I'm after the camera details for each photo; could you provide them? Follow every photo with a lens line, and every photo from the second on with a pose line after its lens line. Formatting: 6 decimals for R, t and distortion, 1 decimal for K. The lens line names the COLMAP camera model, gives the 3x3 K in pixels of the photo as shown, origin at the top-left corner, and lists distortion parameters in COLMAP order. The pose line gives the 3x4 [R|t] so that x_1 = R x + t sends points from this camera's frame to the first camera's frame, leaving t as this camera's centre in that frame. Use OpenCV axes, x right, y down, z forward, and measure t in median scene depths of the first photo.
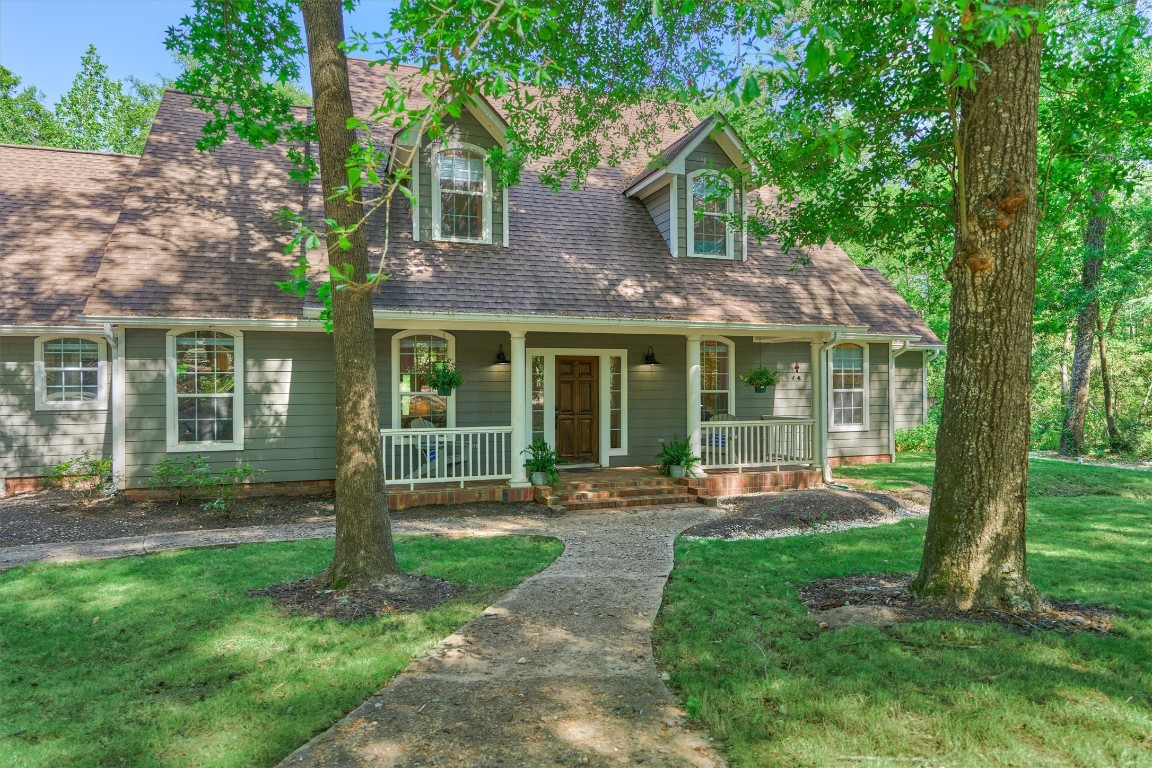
lens RADIAL K [[699.6, 0, 570.0], [0, 699.6, 379.3], [0, 0, 1]] dist [-0.010794, 0.002728]
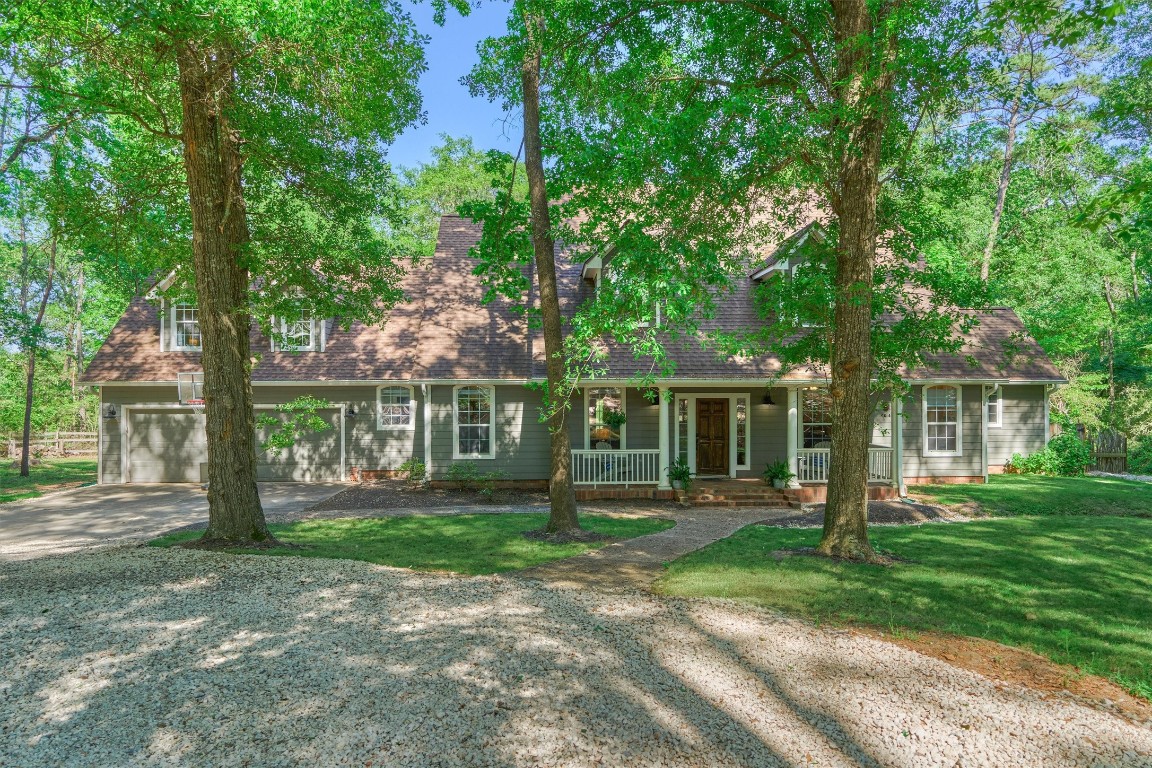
lens RADIAL K [[699.6, 0, 577.3], [0, 699.6, 386.5], [0, 0, 1]] dist [-0.010794, 0.002728]
pose [[0.960860, 0.002713, -0.277022, 0.152420], [-0.000754, 0.999974, 0.007178, -0.074166], [0.277034, -0.006688, 0.960837, -0.467063]]
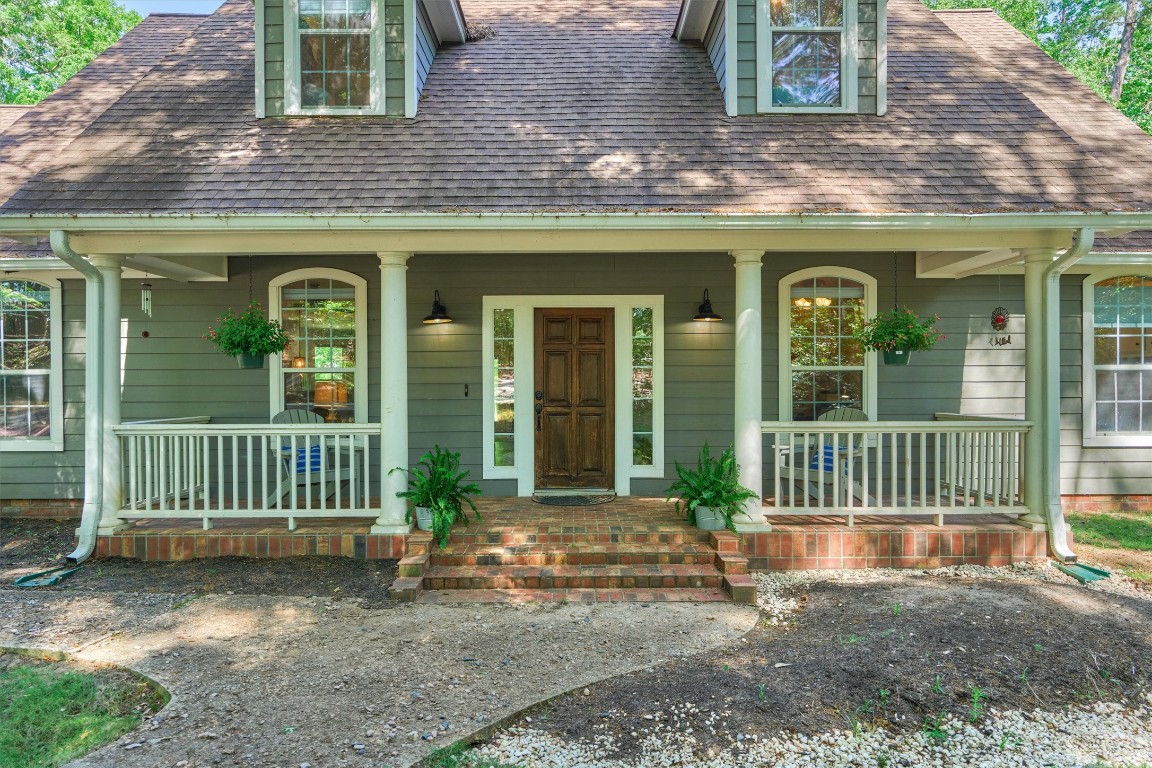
lens RADIAL K [[699.6, 0, 572.1], [0, 699.6, 392.9], [0, 0, 1]] dist [-0.010794, 0.002728]
pose [[0.944682, 0.002882, -0.327975, 0.225497], [0.003833, 0.999796, 0.019827, 0.029603], [0.327965, -0.019987, 0.944478, 0.481790]]
